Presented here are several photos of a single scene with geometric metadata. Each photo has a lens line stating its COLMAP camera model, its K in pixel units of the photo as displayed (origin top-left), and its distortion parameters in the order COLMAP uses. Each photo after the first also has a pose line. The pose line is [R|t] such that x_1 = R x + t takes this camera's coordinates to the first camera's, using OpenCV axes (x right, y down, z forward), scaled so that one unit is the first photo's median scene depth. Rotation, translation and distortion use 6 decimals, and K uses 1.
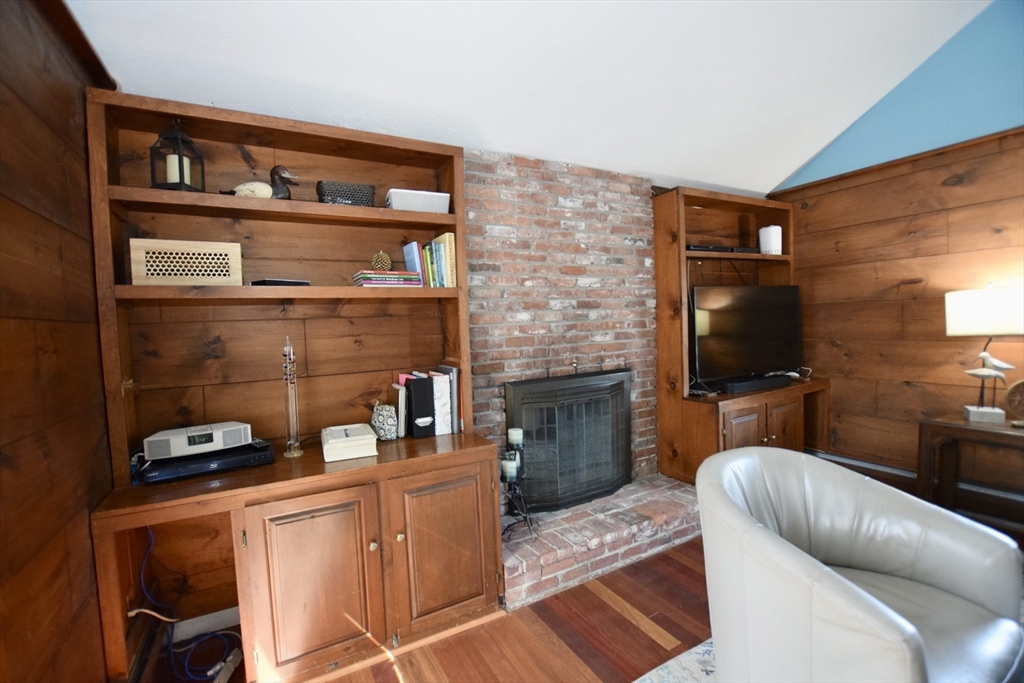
lens RADIAL K [[466.4, 0, 512.0], [0, 466.4, 341.5], [0, 0, 1]] dist [-0.002294, -0.000413]
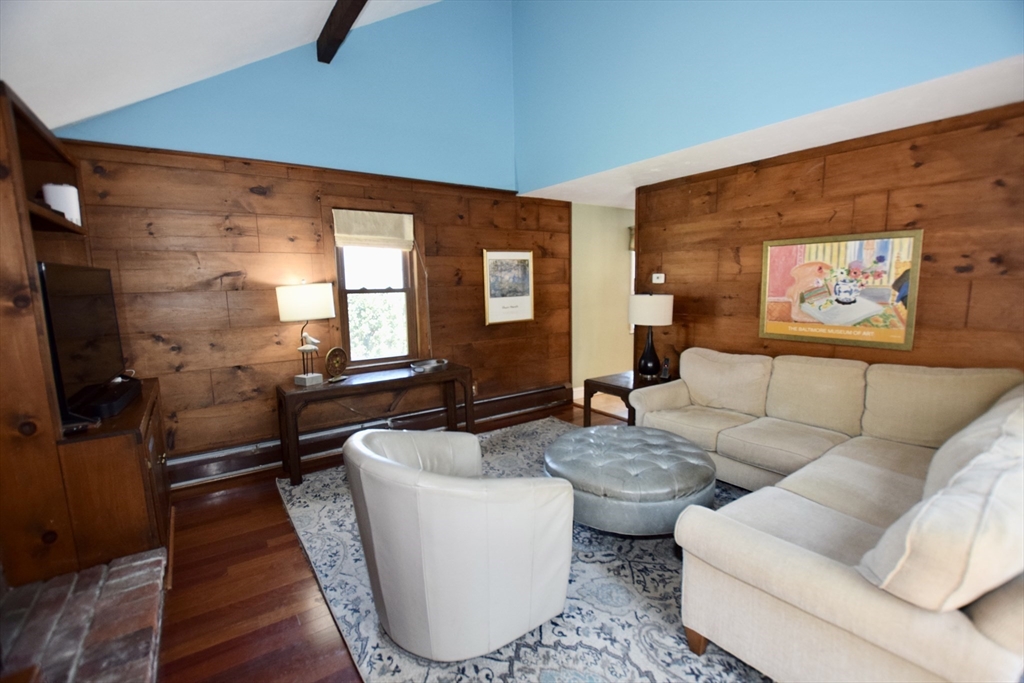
lens RADIAL K [[466.4, 0, 512.0], [0, 466.4, 341.5], [0, 0, 1]] dist [-0.002294, -0.000413]
pose [[-0.093929, -0.084239, 0.992009, -0.301801], [0.070280, 0.993367, 0.091009, -0.026211], [-0.993095, 0.078267, -0.087386, 0.469696]]
